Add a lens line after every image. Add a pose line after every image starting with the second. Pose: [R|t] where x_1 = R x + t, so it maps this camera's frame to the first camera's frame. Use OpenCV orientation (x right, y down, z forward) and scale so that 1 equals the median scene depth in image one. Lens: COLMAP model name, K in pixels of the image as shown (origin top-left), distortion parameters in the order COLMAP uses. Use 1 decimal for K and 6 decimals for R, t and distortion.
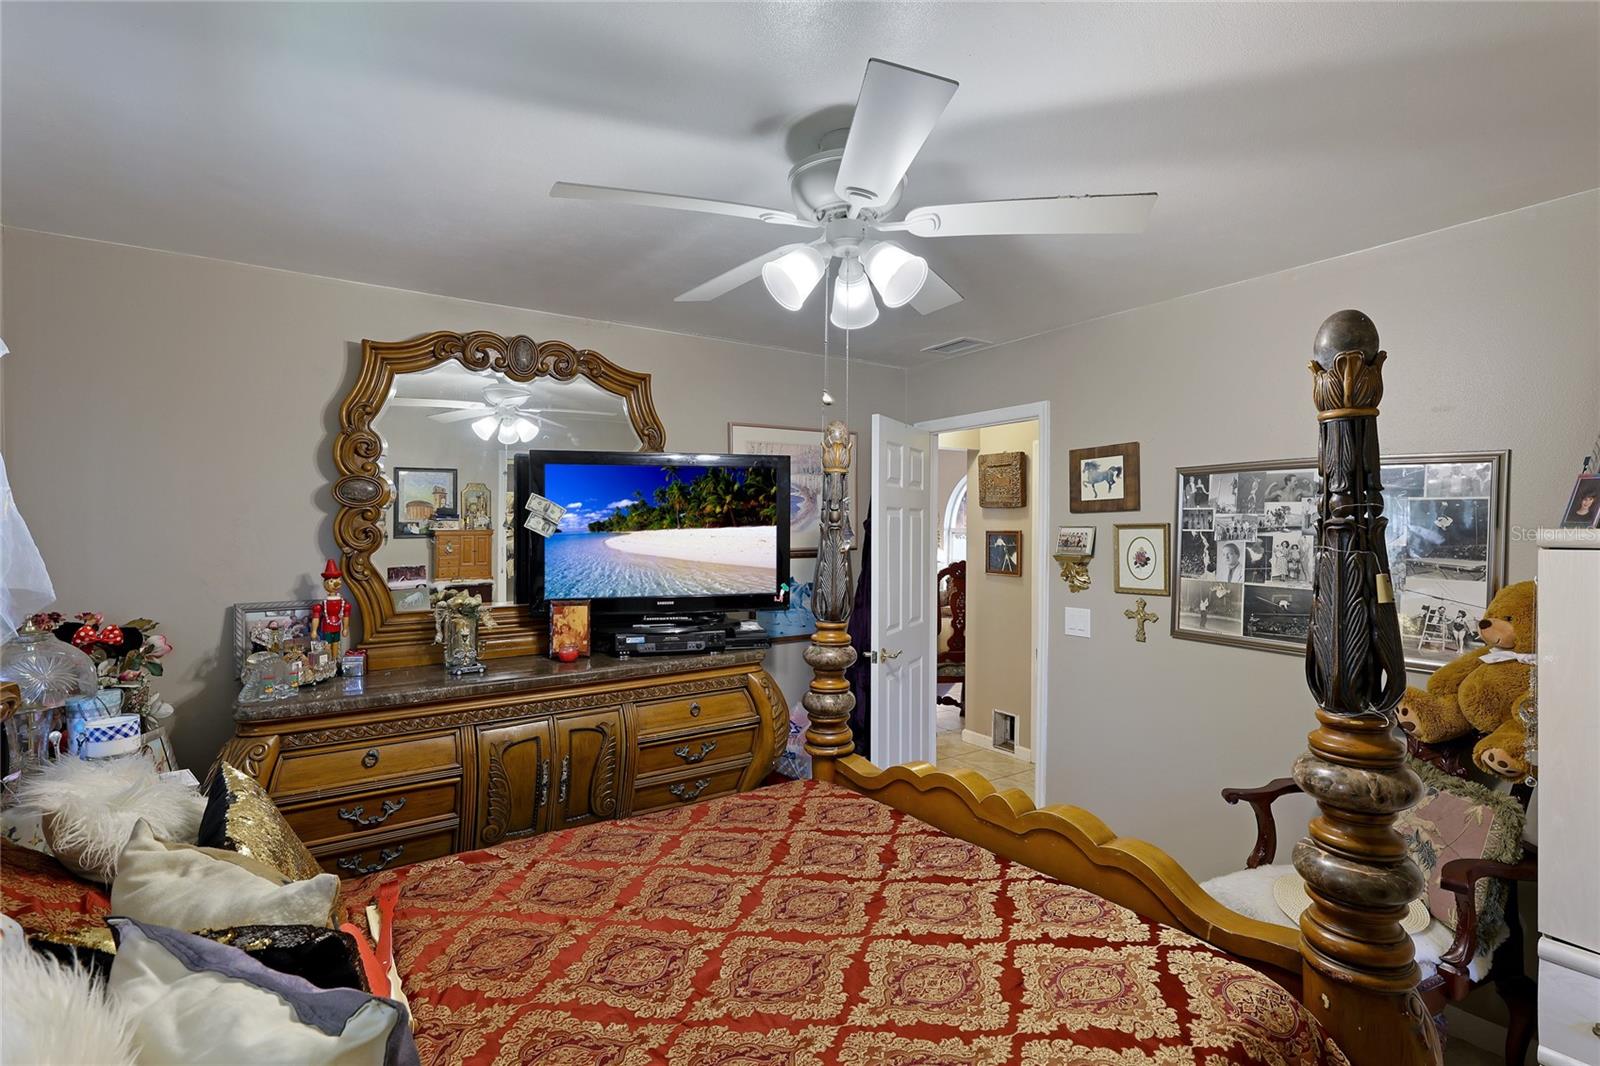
lens RADIAL K [[733.6, 0, 803.7], [0, 733.6, 529.8], [0, 0, 1]] dist [-0.000727, 0.000096]
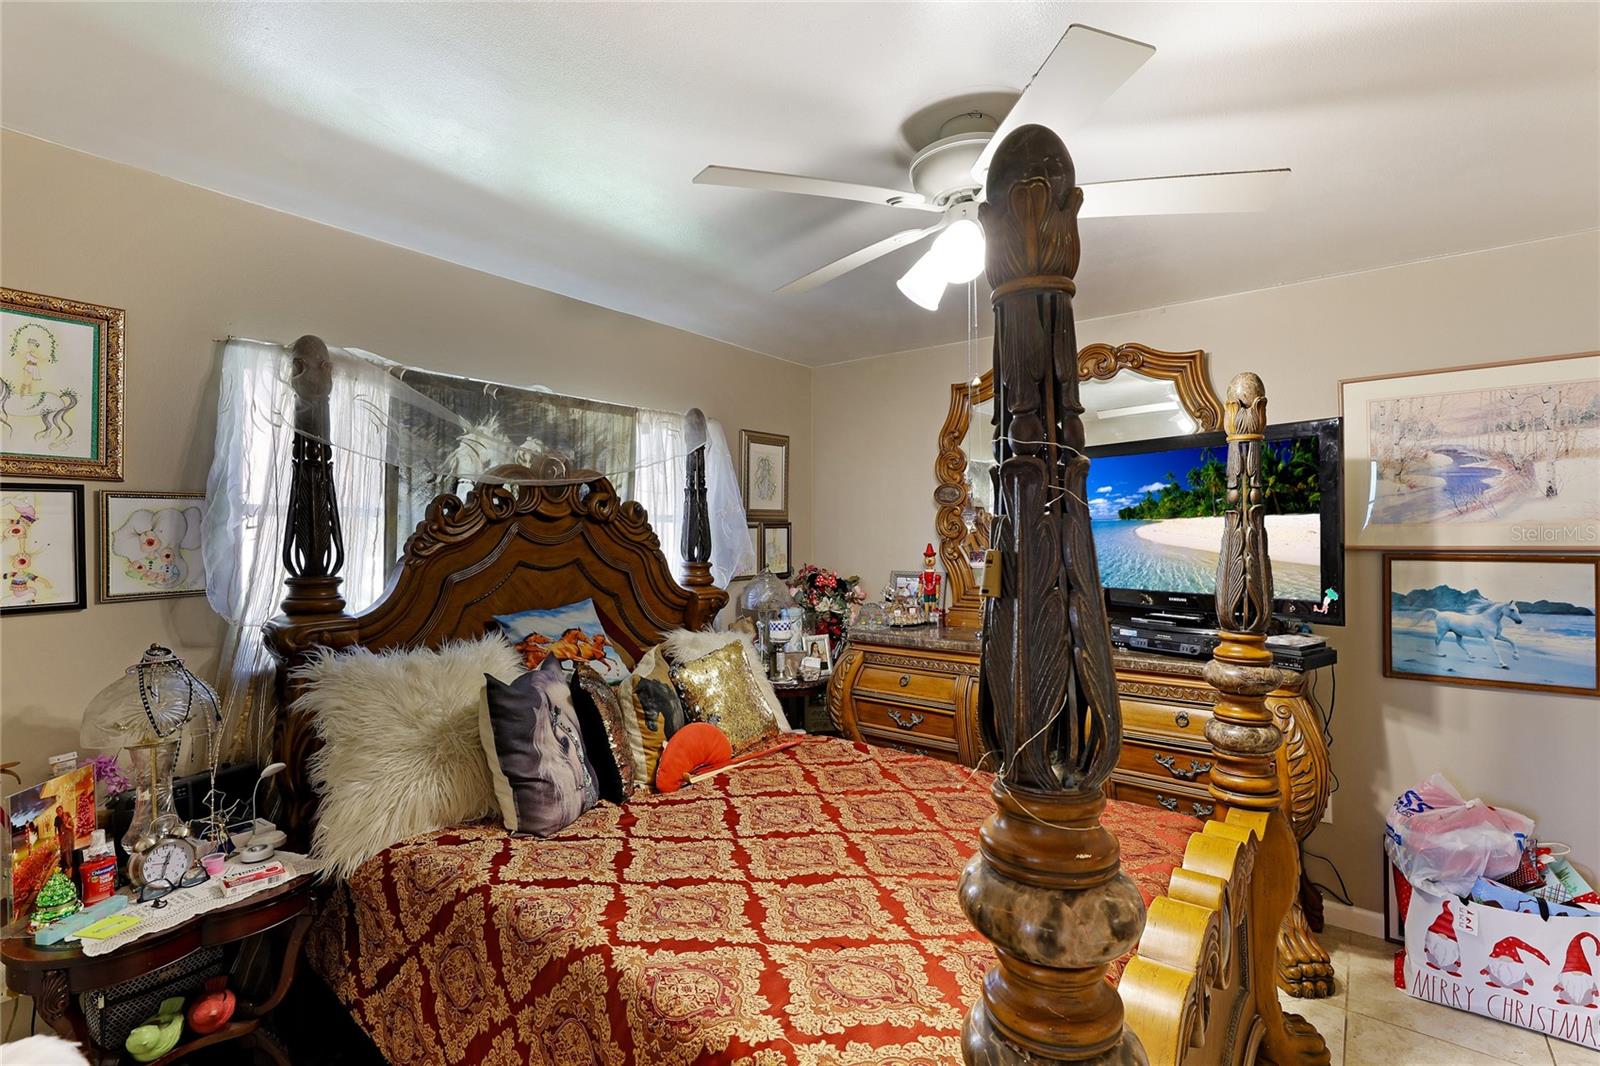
lens RADIAL K [[724.4, 0, 797.5], [0, 724.4, 528.7], [0, 0, 1]] dist [0.000192, 0.000361]
pose [[0.322207, -0.005518, -0.946653, 0.582093], [-0.001505, 0.999979, -0.006341, 0.019731], [0.946668, 0.003468, 0.322192, 0.289041]]
